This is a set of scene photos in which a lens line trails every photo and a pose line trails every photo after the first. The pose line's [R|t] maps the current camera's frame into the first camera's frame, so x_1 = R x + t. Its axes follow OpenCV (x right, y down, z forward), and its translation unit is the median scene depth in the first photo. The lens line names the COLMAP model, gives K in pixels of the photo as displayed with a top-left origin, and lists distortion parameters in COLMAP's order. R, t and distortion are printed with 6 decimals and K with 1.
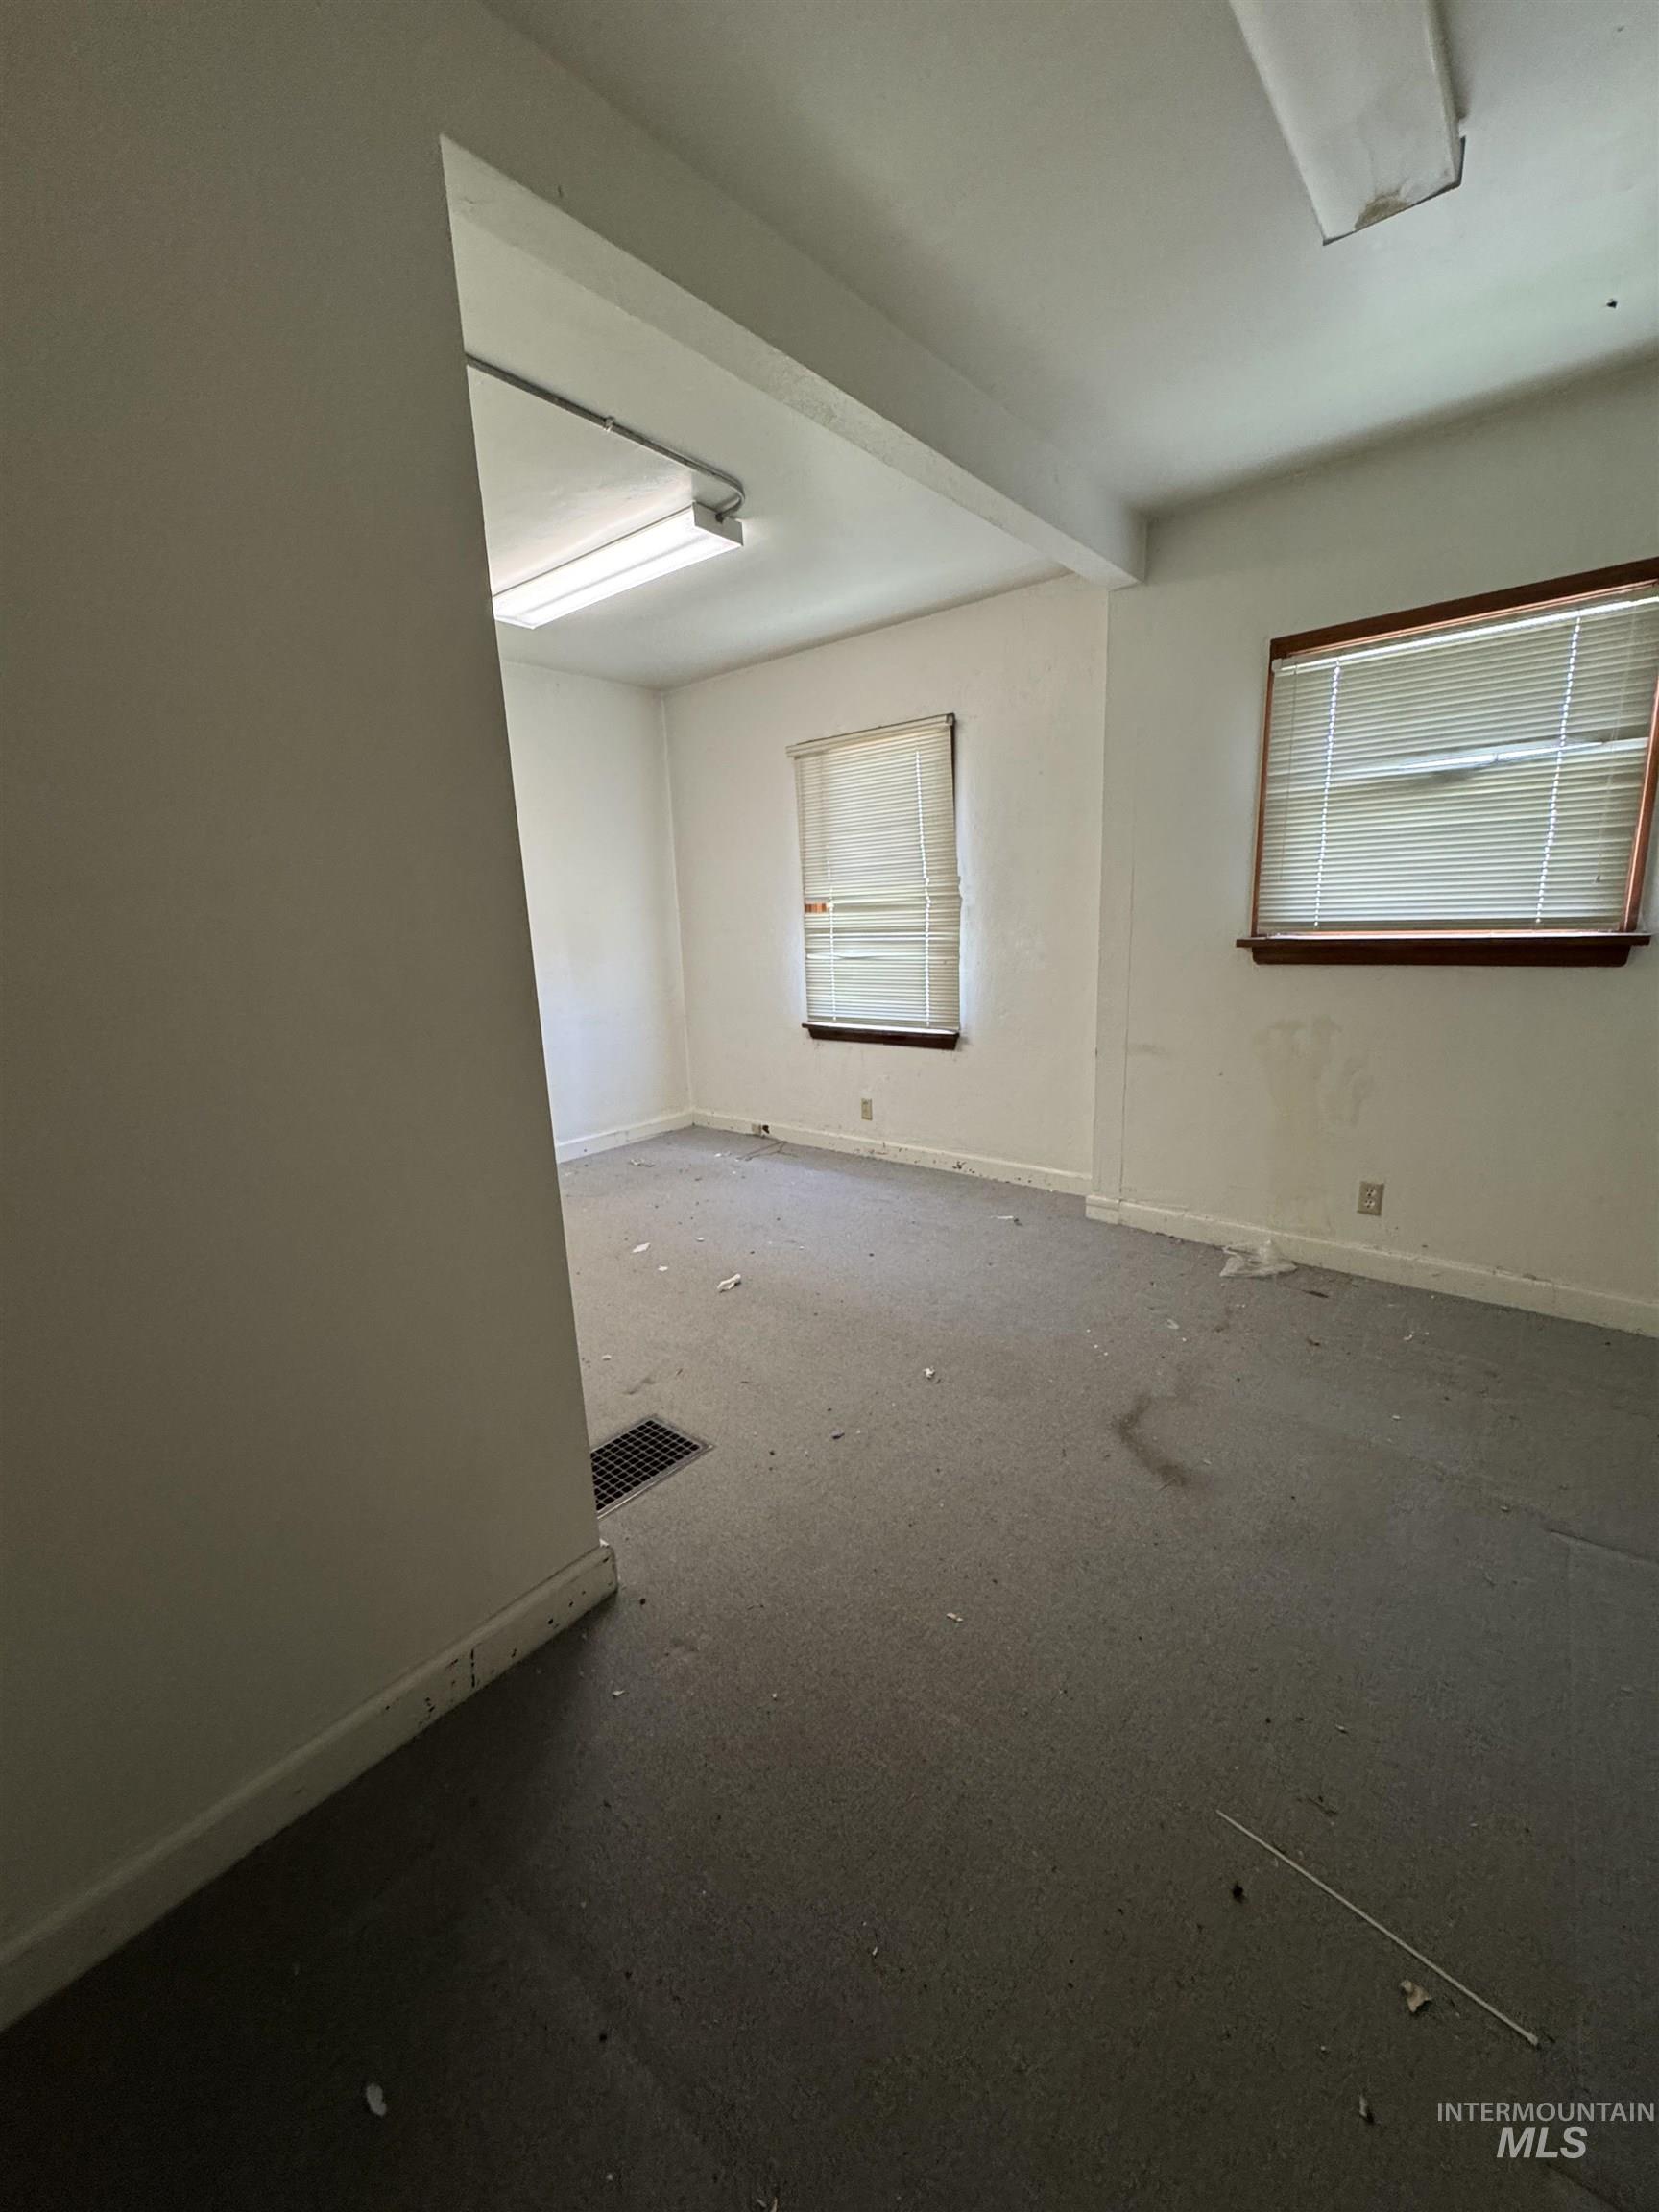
lens RADIAL K [[883.0, 0, 832.5], [0, 883.0, 1110.0], [0, 0, 1]] dist [-0.001342, 0.000138]
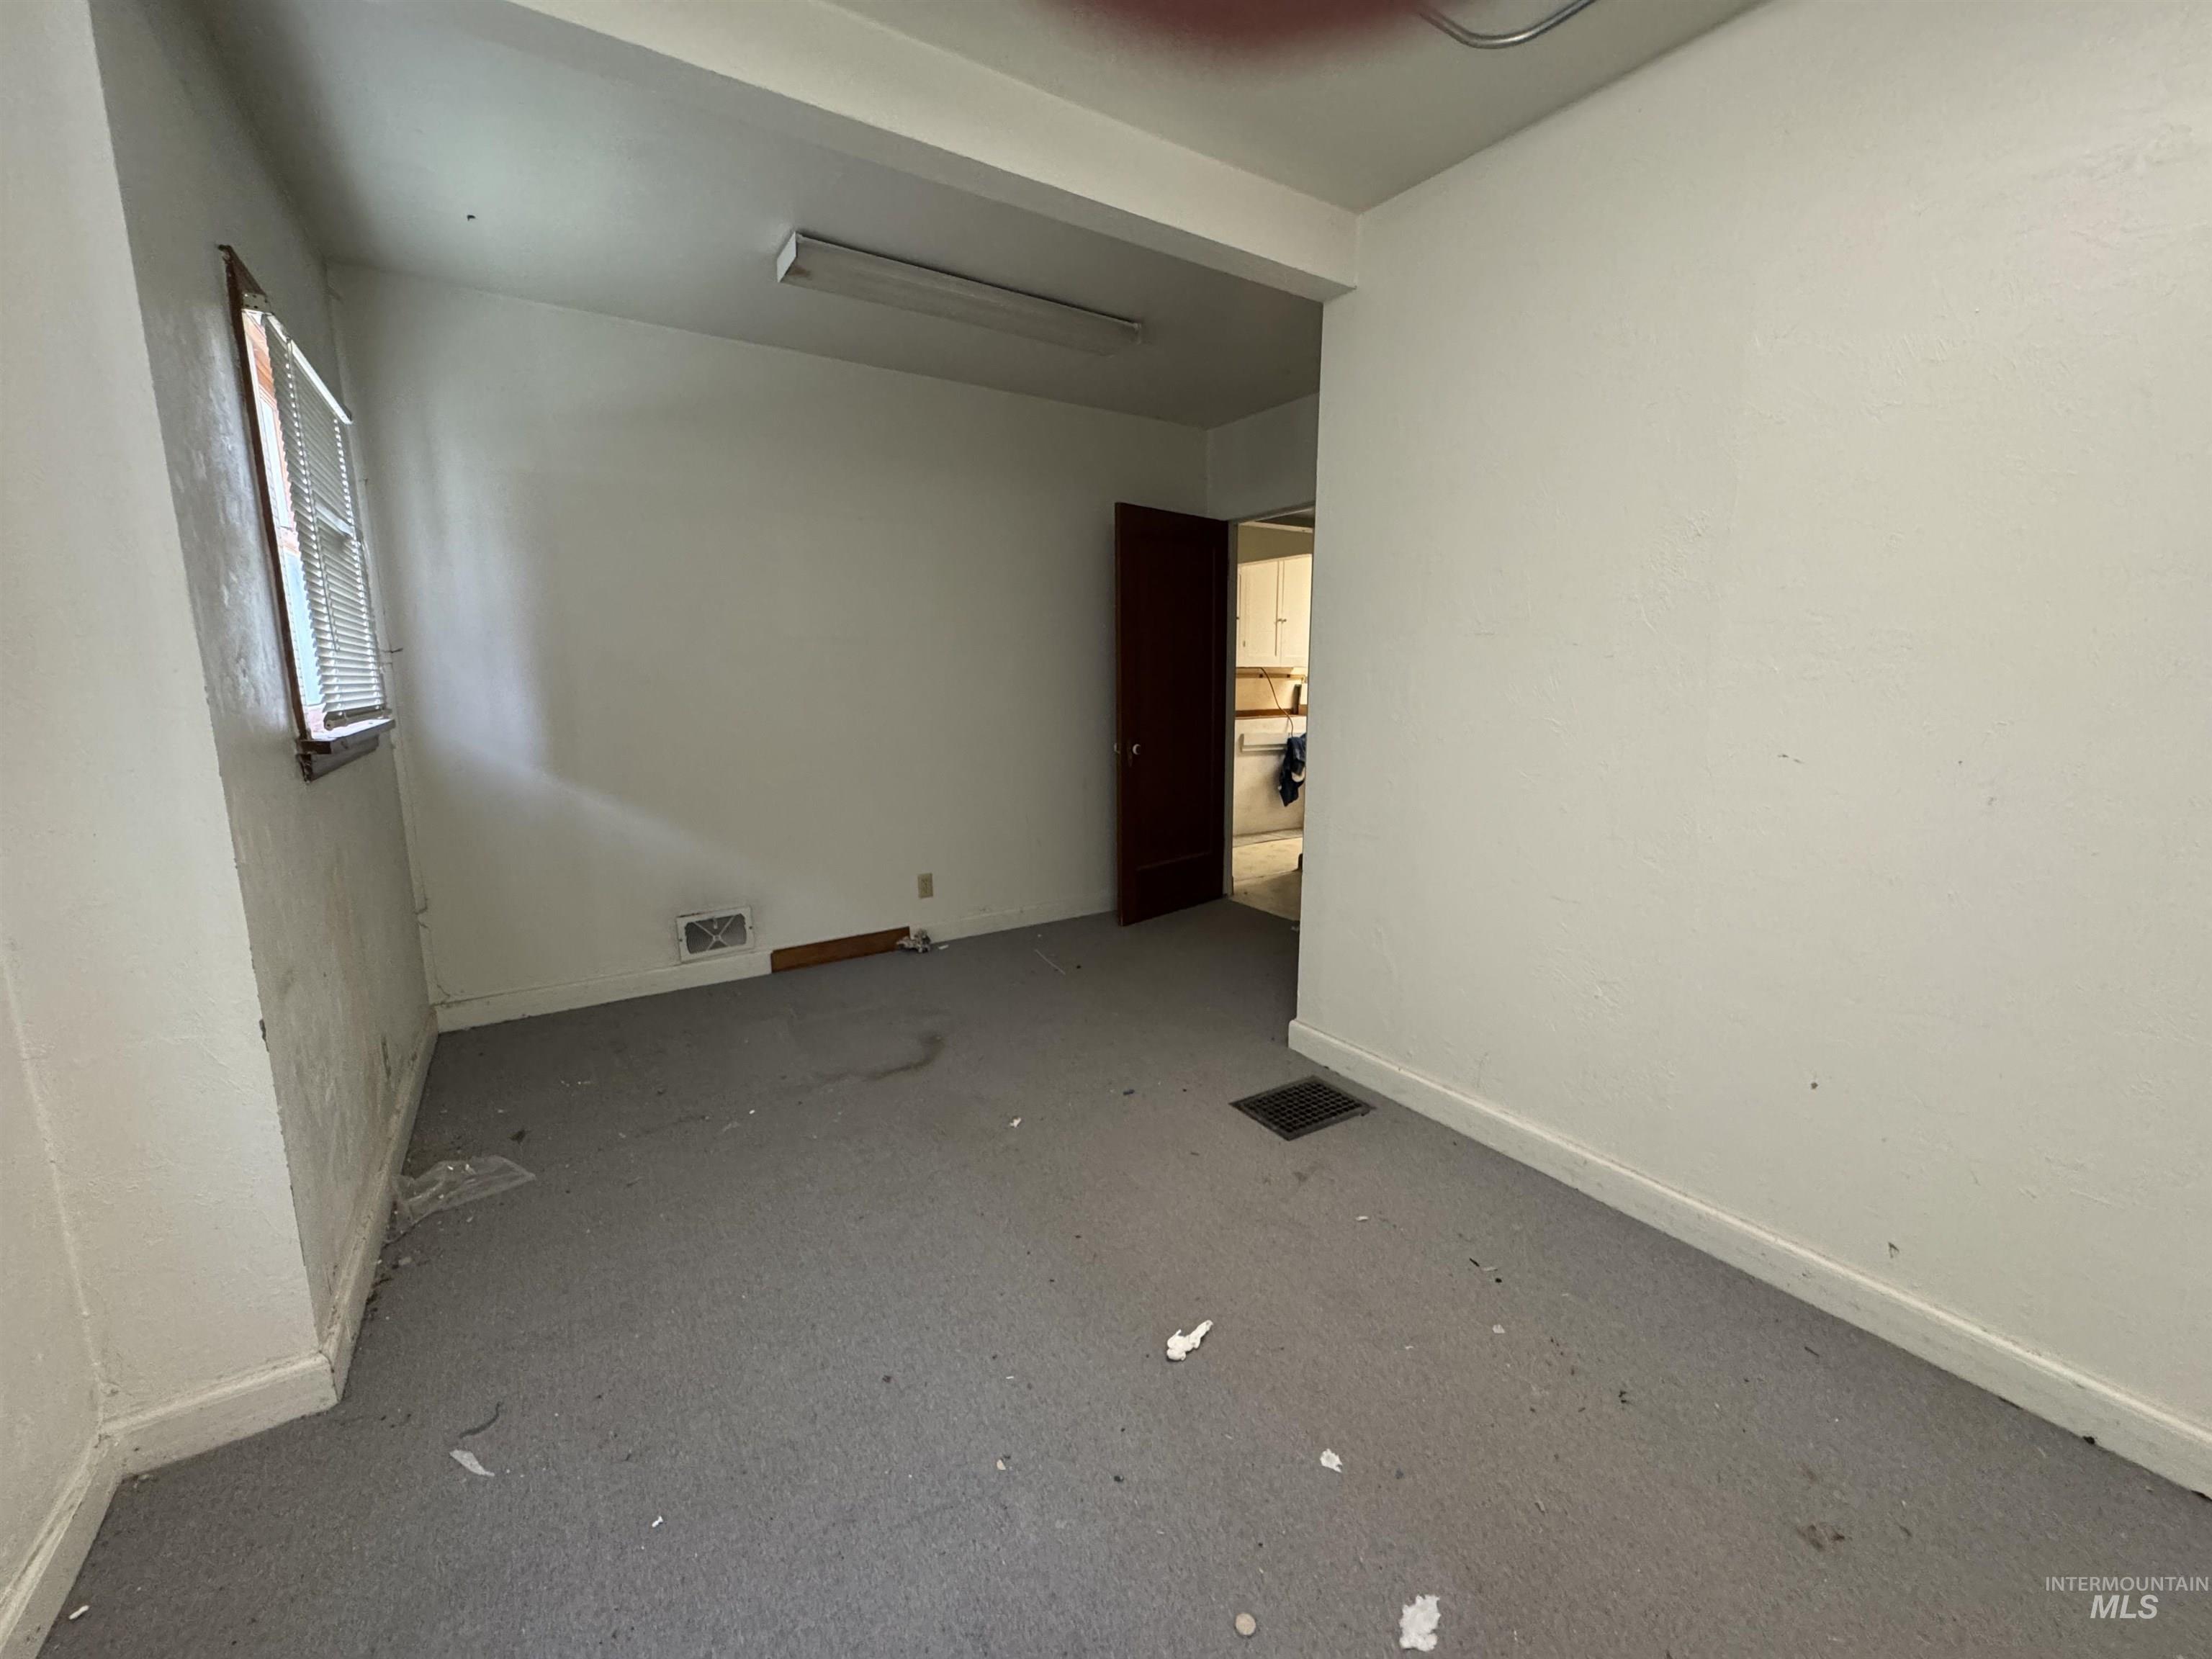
lens RADIAL K [[883.0, 0, 1108.7], [0, 883.0, 824.7], [0, 0, 1]] dist [-0.001342, 0.000138]
pose [[-0.958896, -0.006160, 0.283691, -0.216969], [0.101166, 0.926645, 0.362070, -0.292698], [-0.265111, 0.375887, -0.887933, 1.358057]]
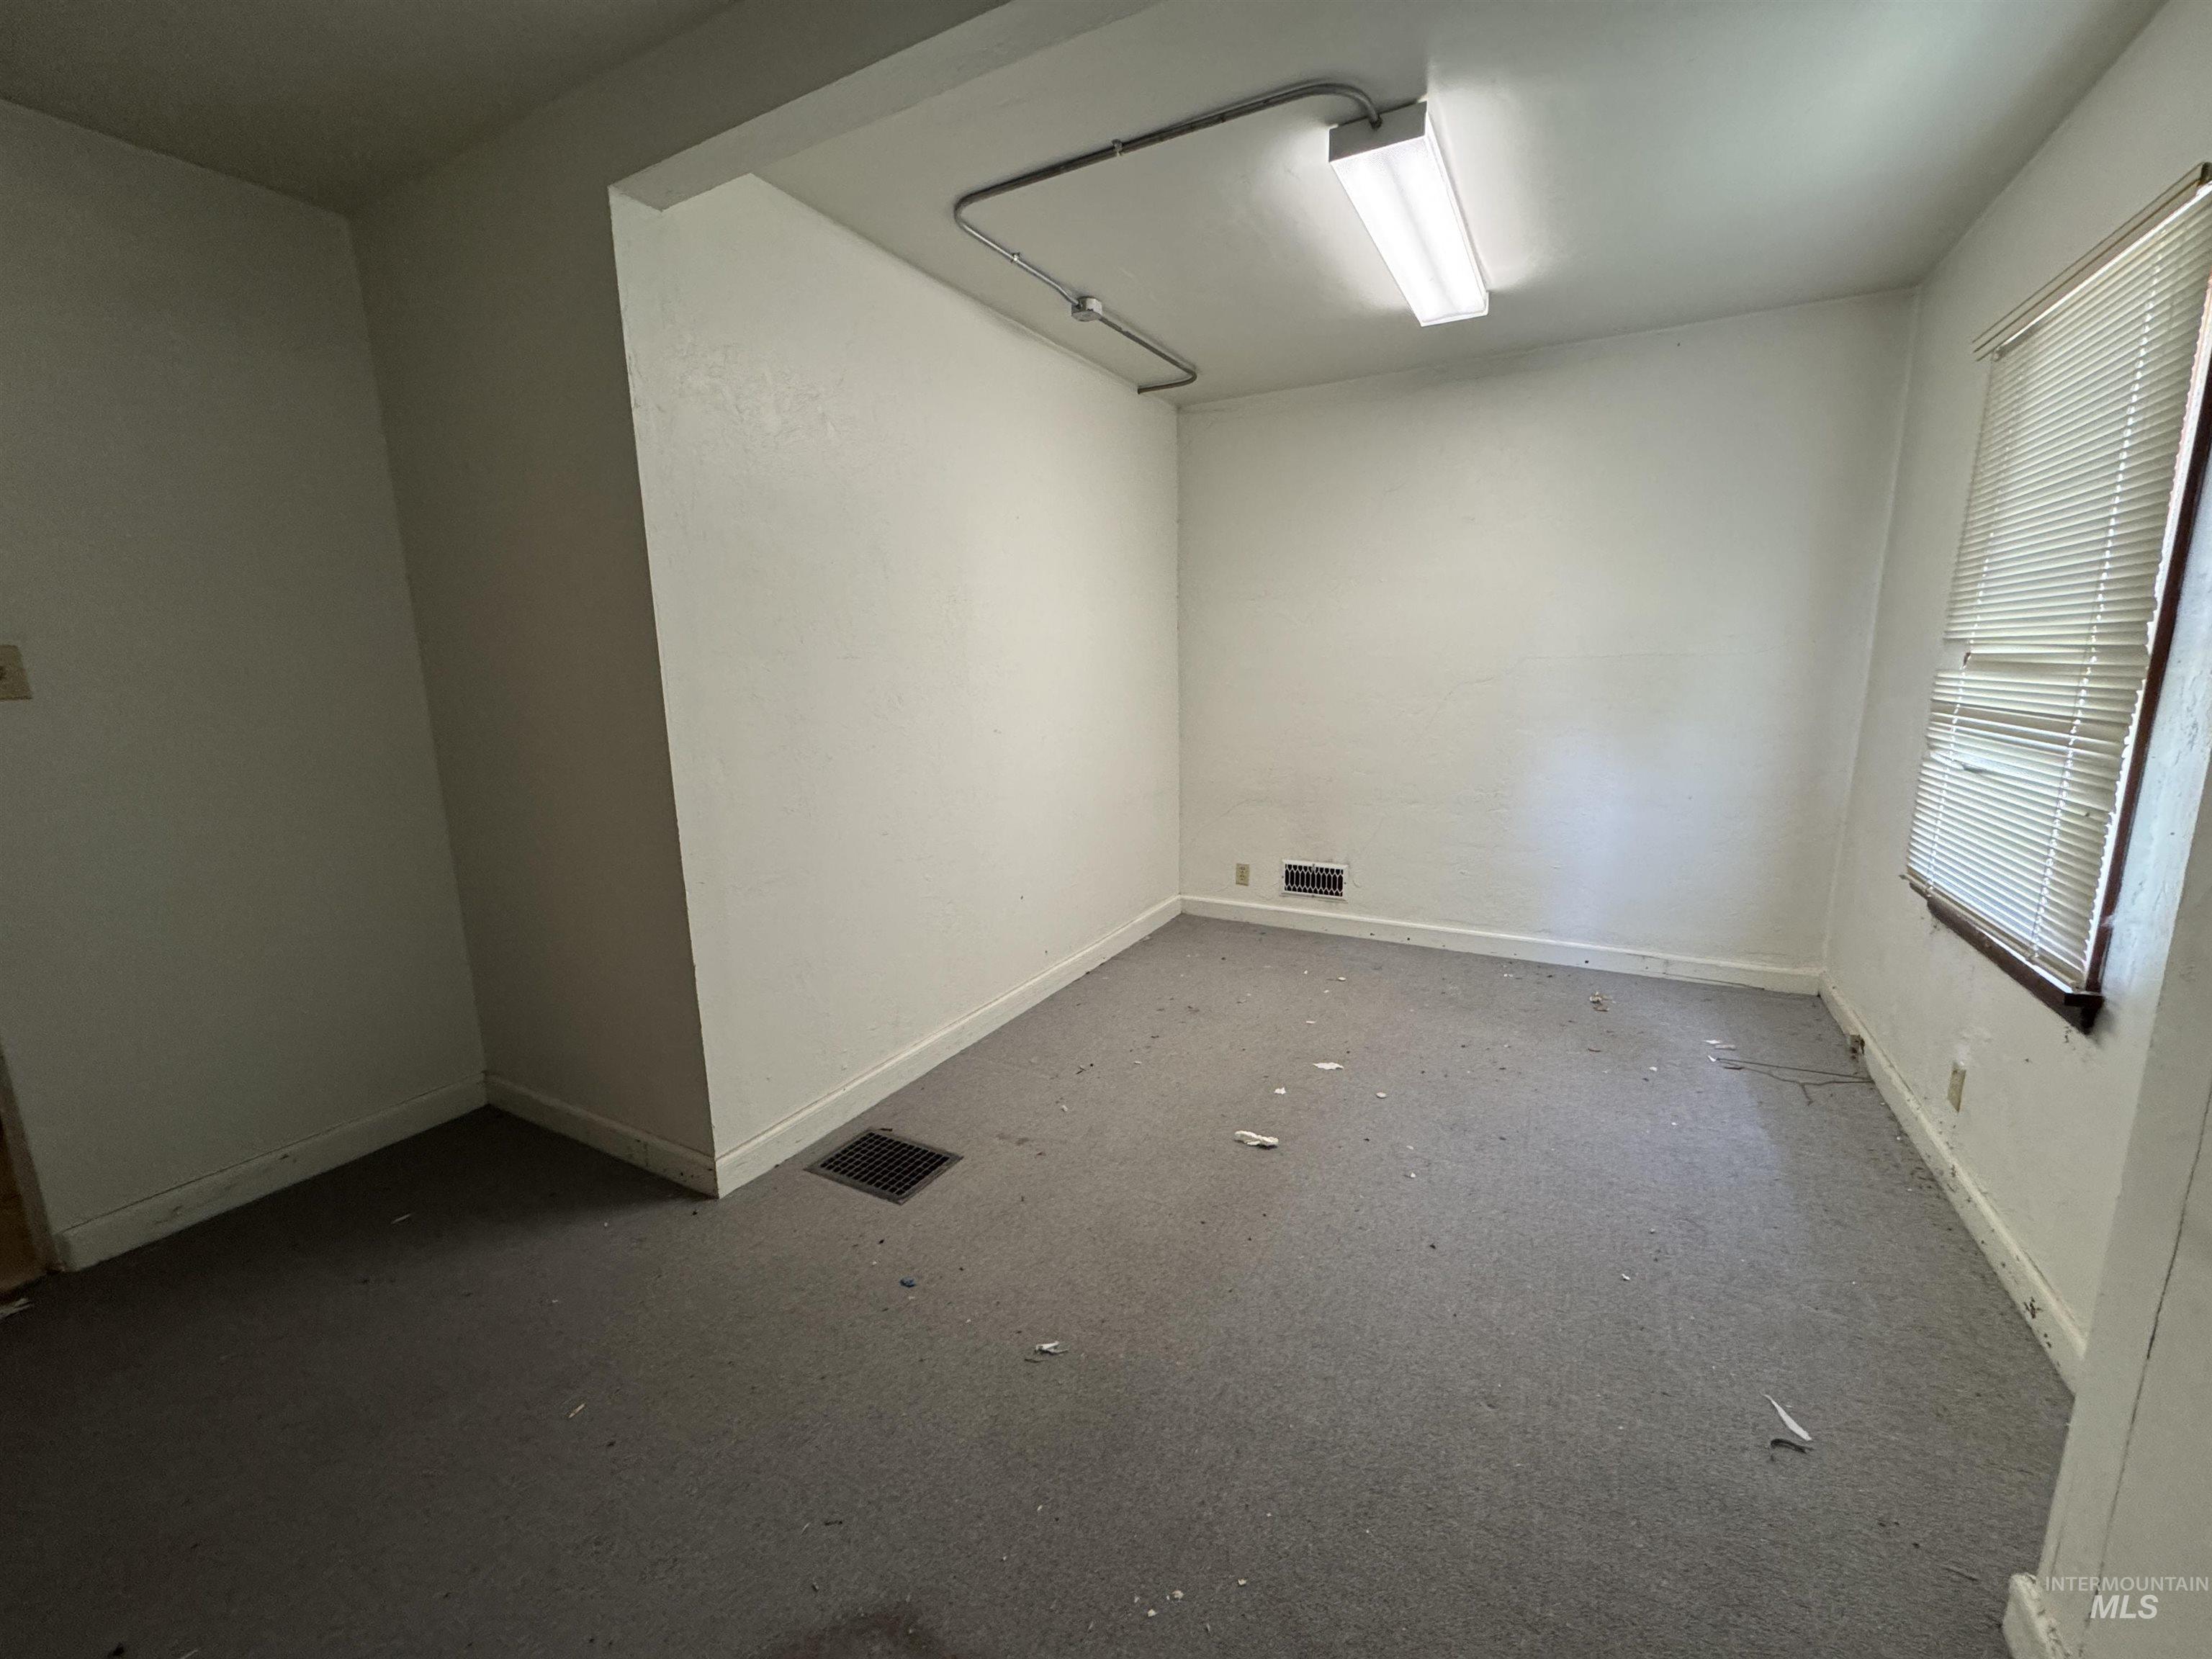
lens RADIAL K [[883.0, 0, 1108.7], [0, 883.0, 824.7], [0, 0, 1]] dist [-0.001342, 0.000138]
pose [[0.196886, 0.213675, -0.956859, 0.549779], [-0.204341, 0.963472, 0.173106, -0.184614], [0.958896, 0.161444, 0.233357, 0.635382]]
